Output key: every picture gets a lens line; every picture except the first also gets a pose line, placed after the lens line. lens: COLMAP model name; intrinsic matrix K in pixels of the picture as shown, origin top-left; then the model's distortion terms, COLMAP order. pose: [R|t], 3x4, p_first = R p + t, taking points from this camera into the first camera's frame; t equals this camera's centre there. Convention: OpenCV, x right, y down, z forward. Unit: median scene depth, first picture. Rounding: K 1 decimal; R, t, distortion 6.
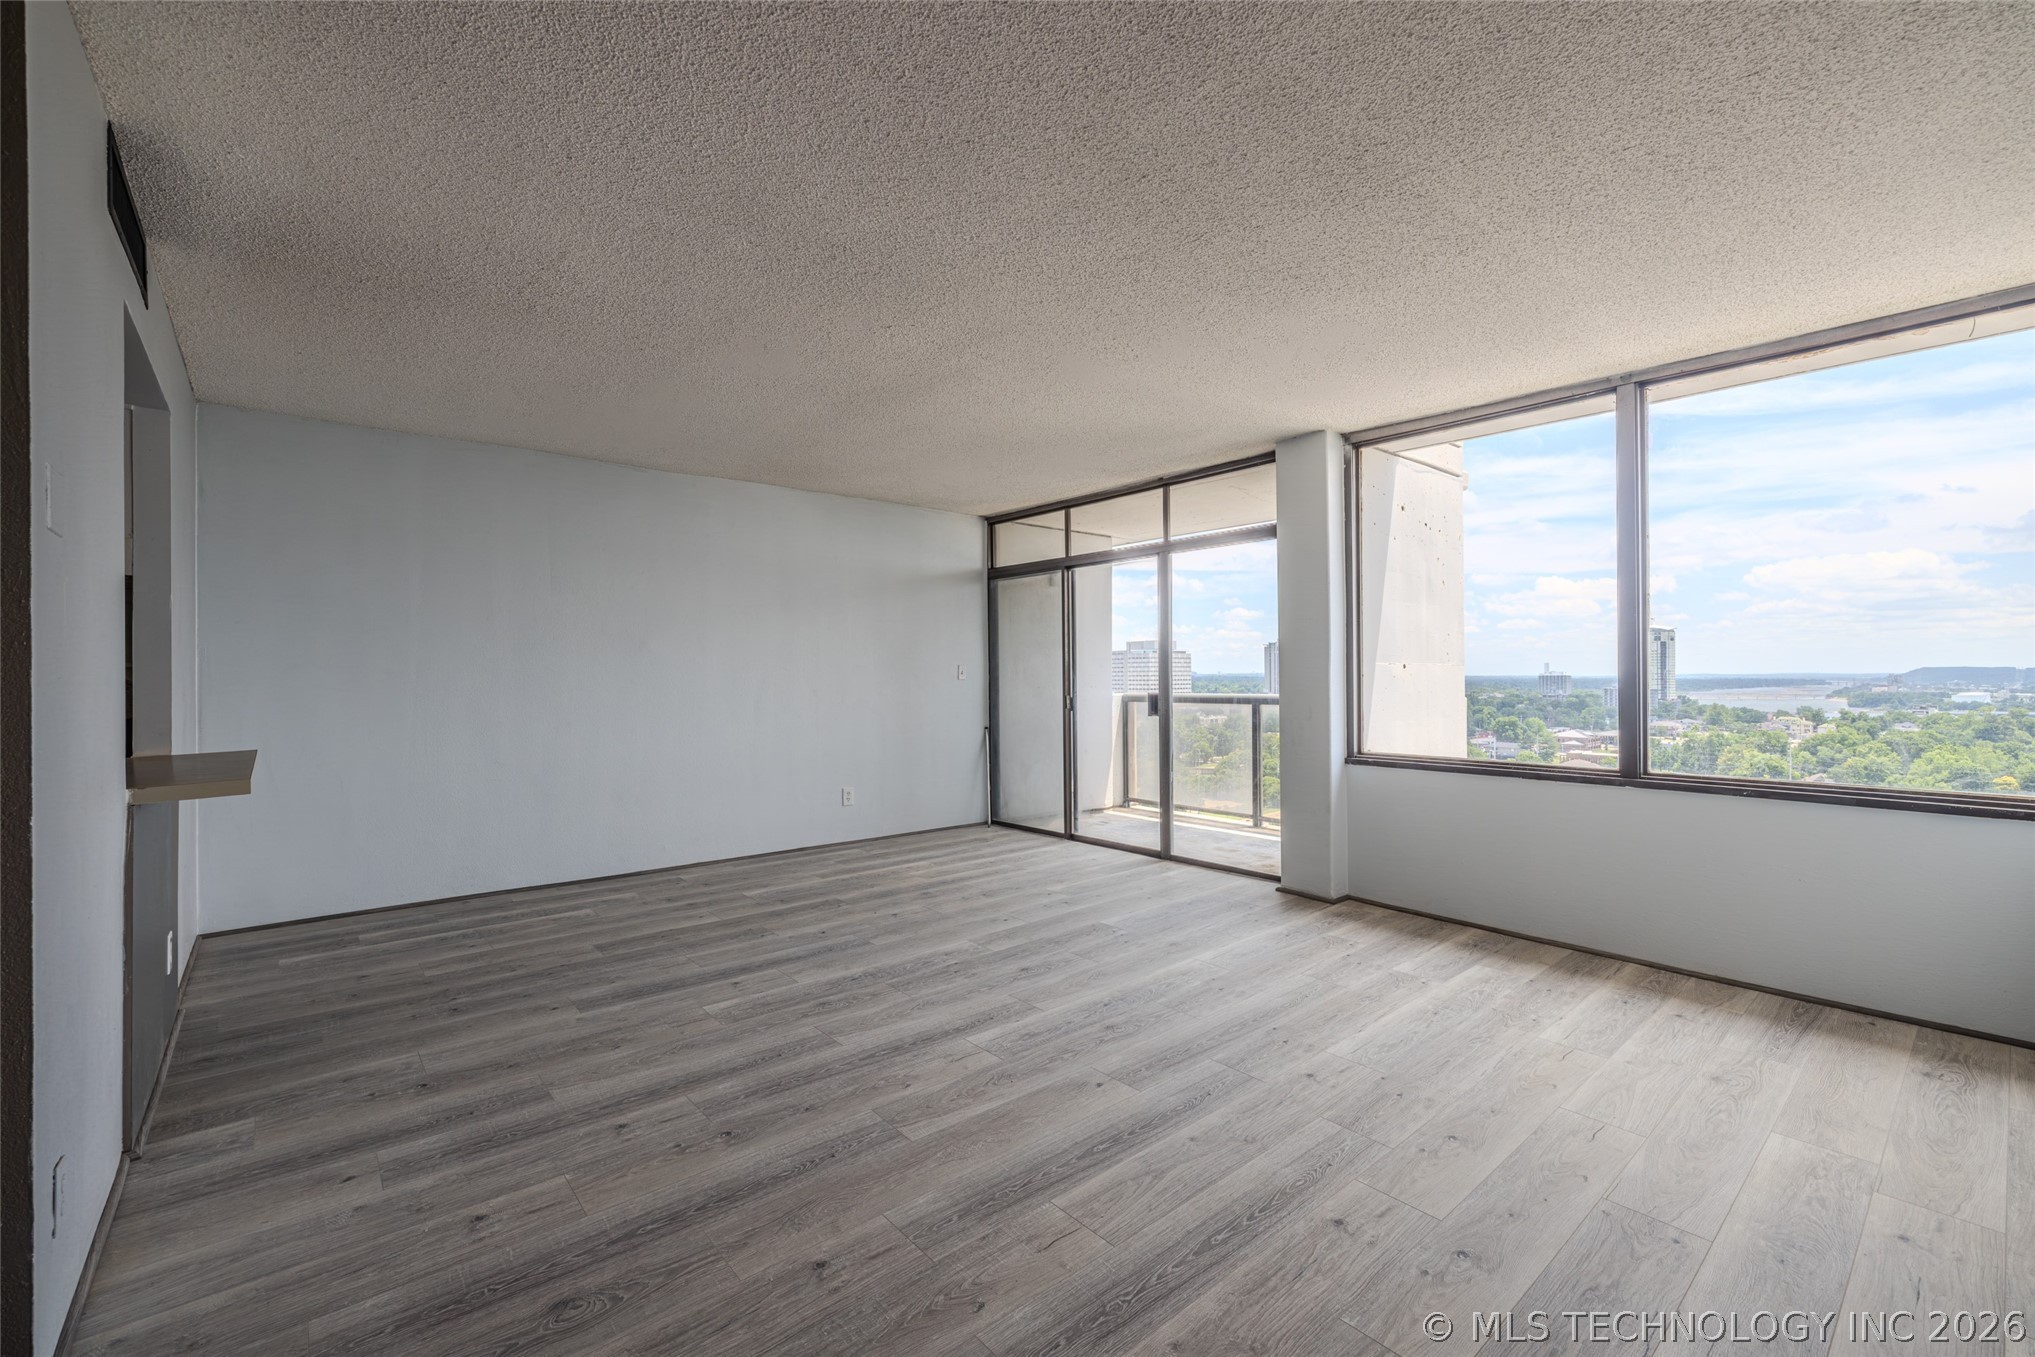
lens RADIAL K [[855.4, 0, 1009.7], [0, 855.4, 677.7], [0, 0, 1]] dist [-0.001569, 0.000370]
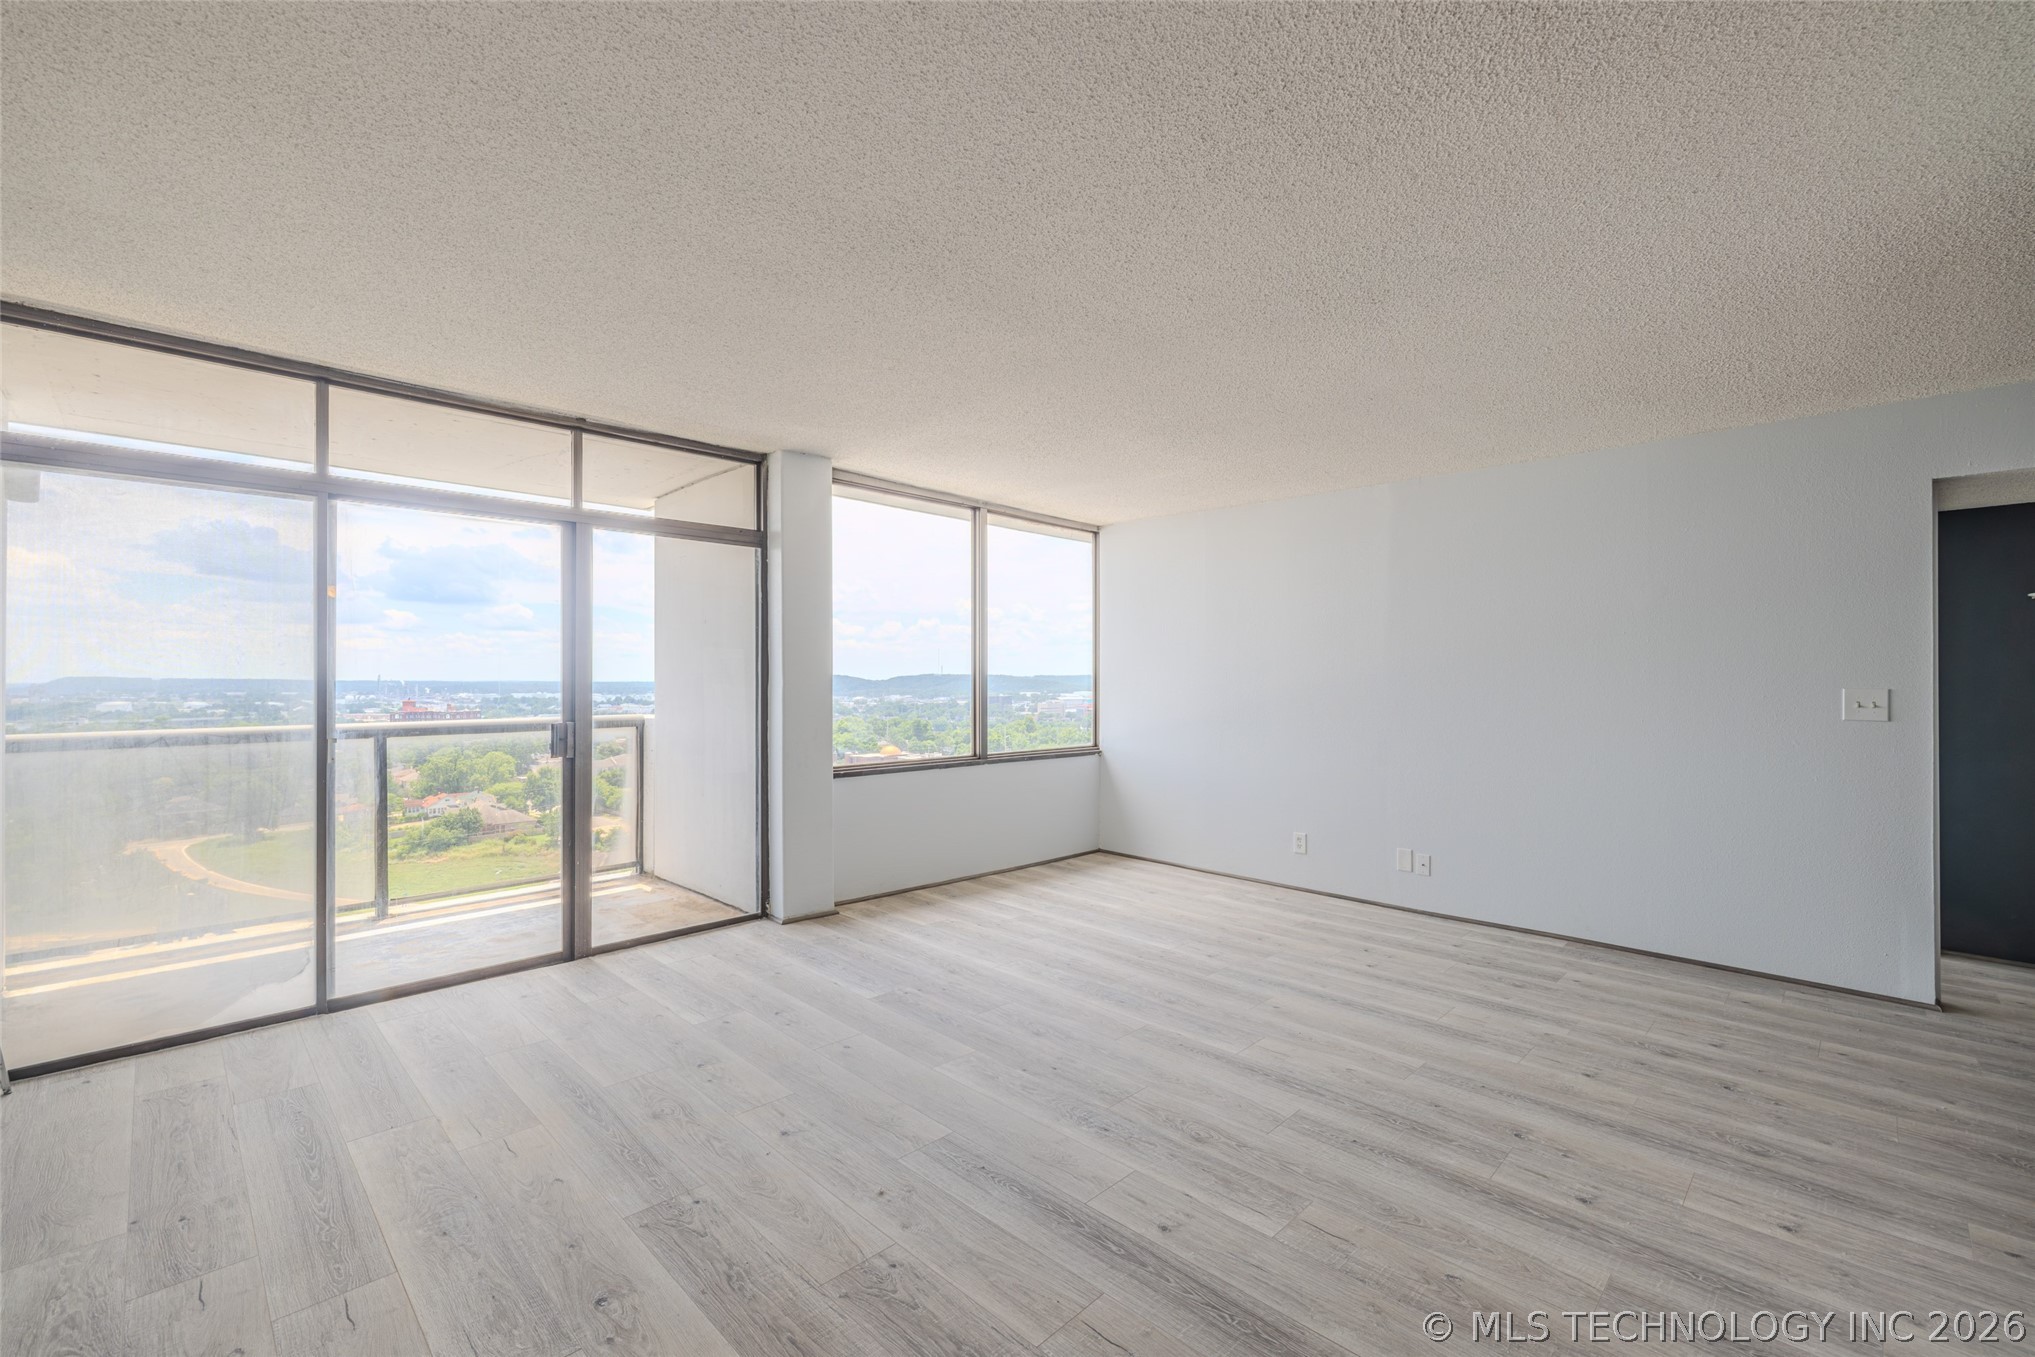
lens RADIAL K [[855.4, 0, 1009.7], [0, 855.4, 677.7], [0, 0, 1]] dist [-0.001569, 0.000370]
pose [[-0.076292, 0.007598, 0.997057, -0.969936], [0.004499, 0.999963, -0.007276, -0.022077], [-0.997075, 0.003930, -0.076323, 1.232153]]
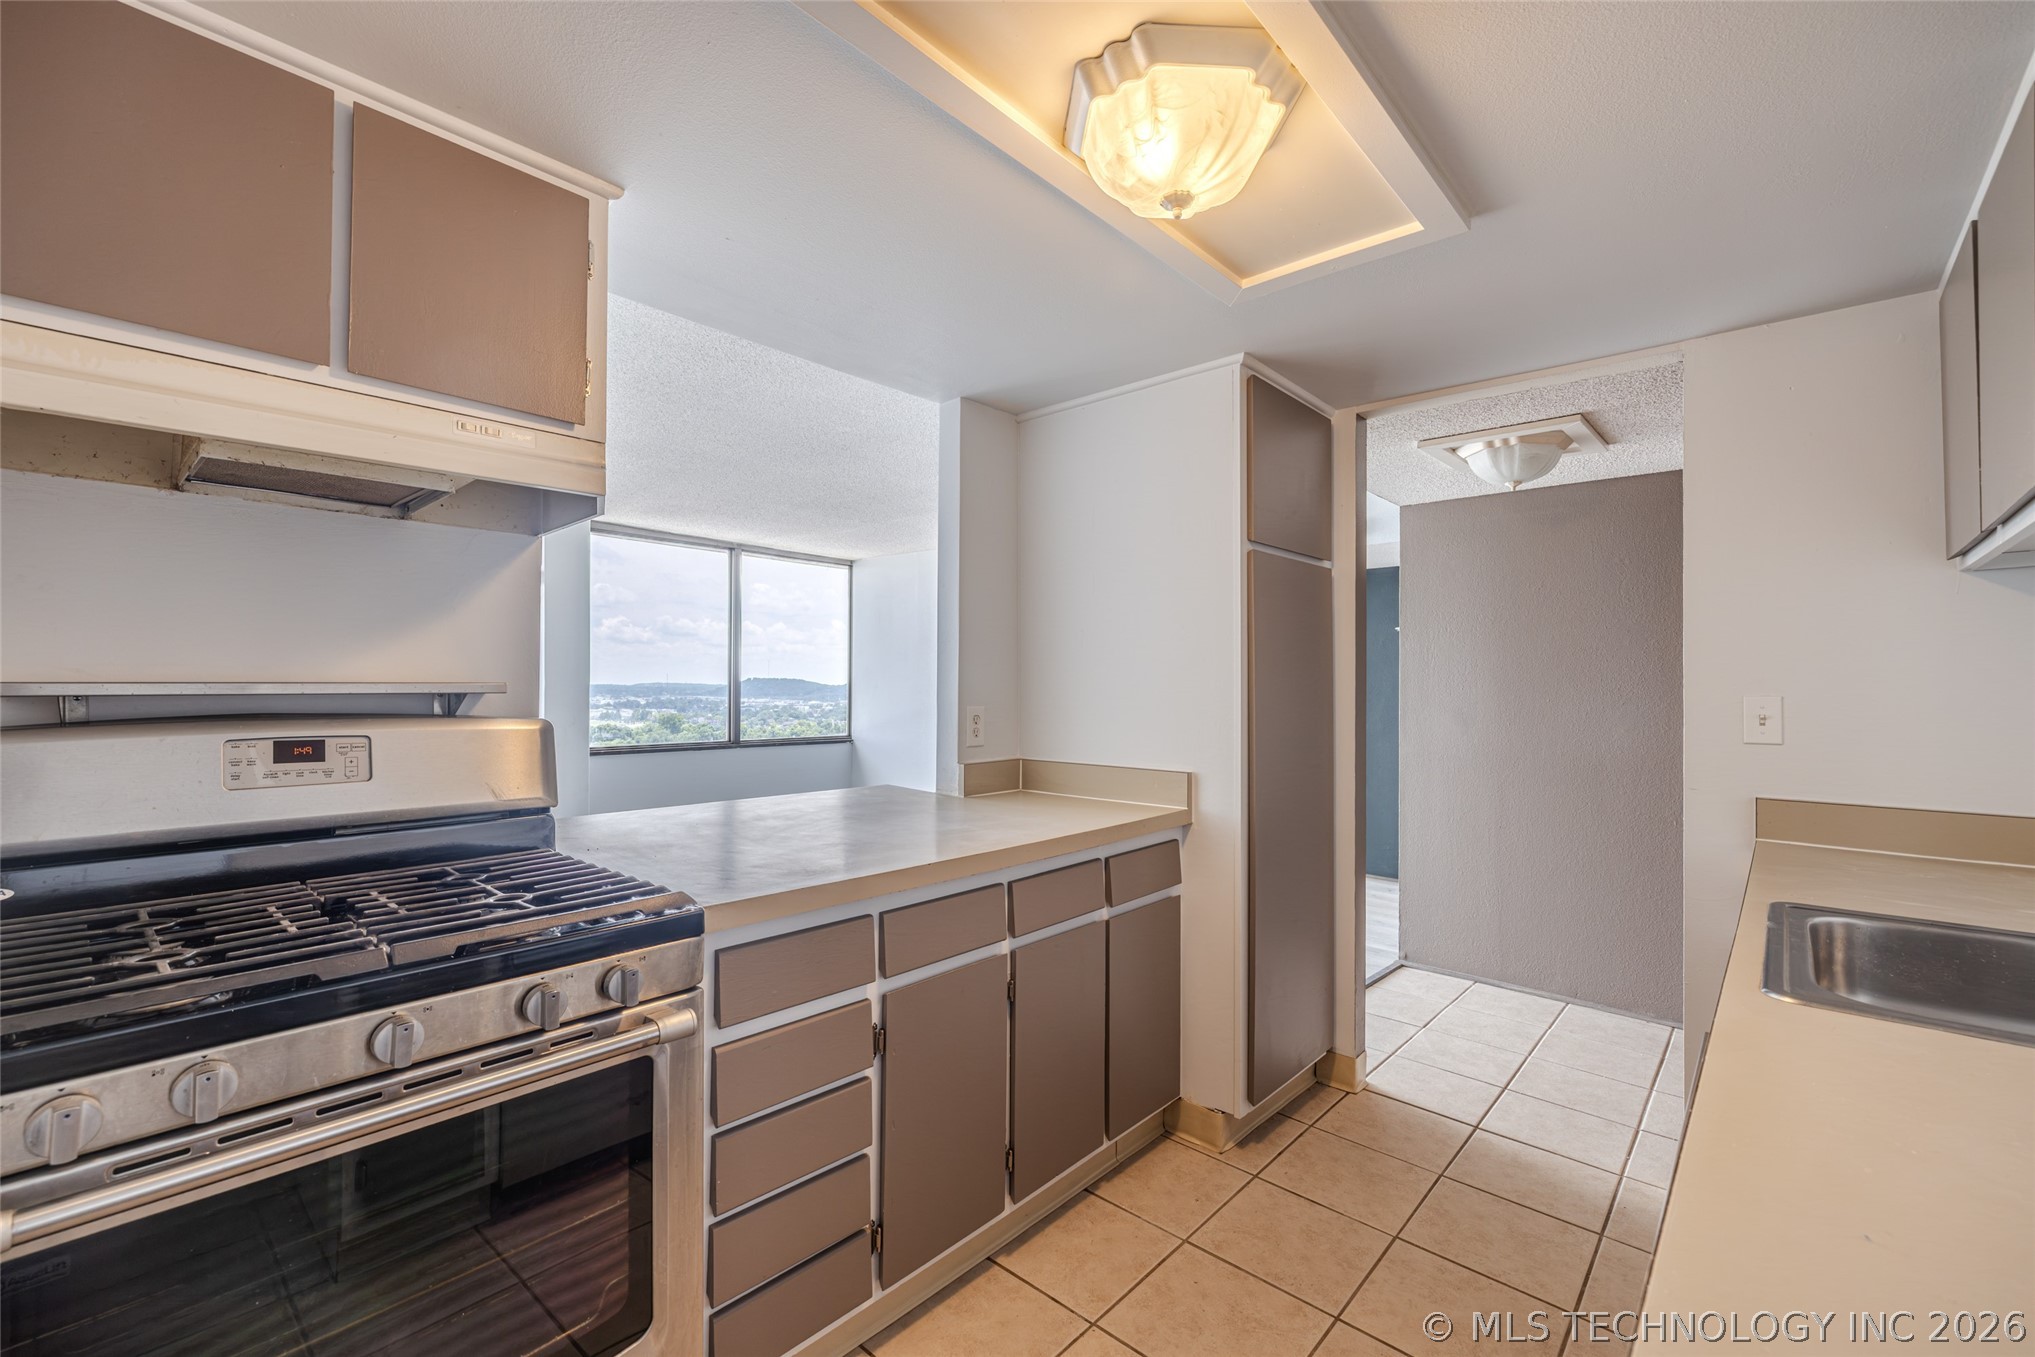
lens RADIAL K [[855.4, 0, 1009.7], [0, 855.4, 677.7], [0, 0, 1]] dist [-0.001569, 0.000370]
pose [[-0.127073, 0.013215, 0.991805, -1.564334], [0.000441, 0.999912, -0.013266, -0.012843], [-0.991893, -0.001248, -0.127068, 0.711576]]
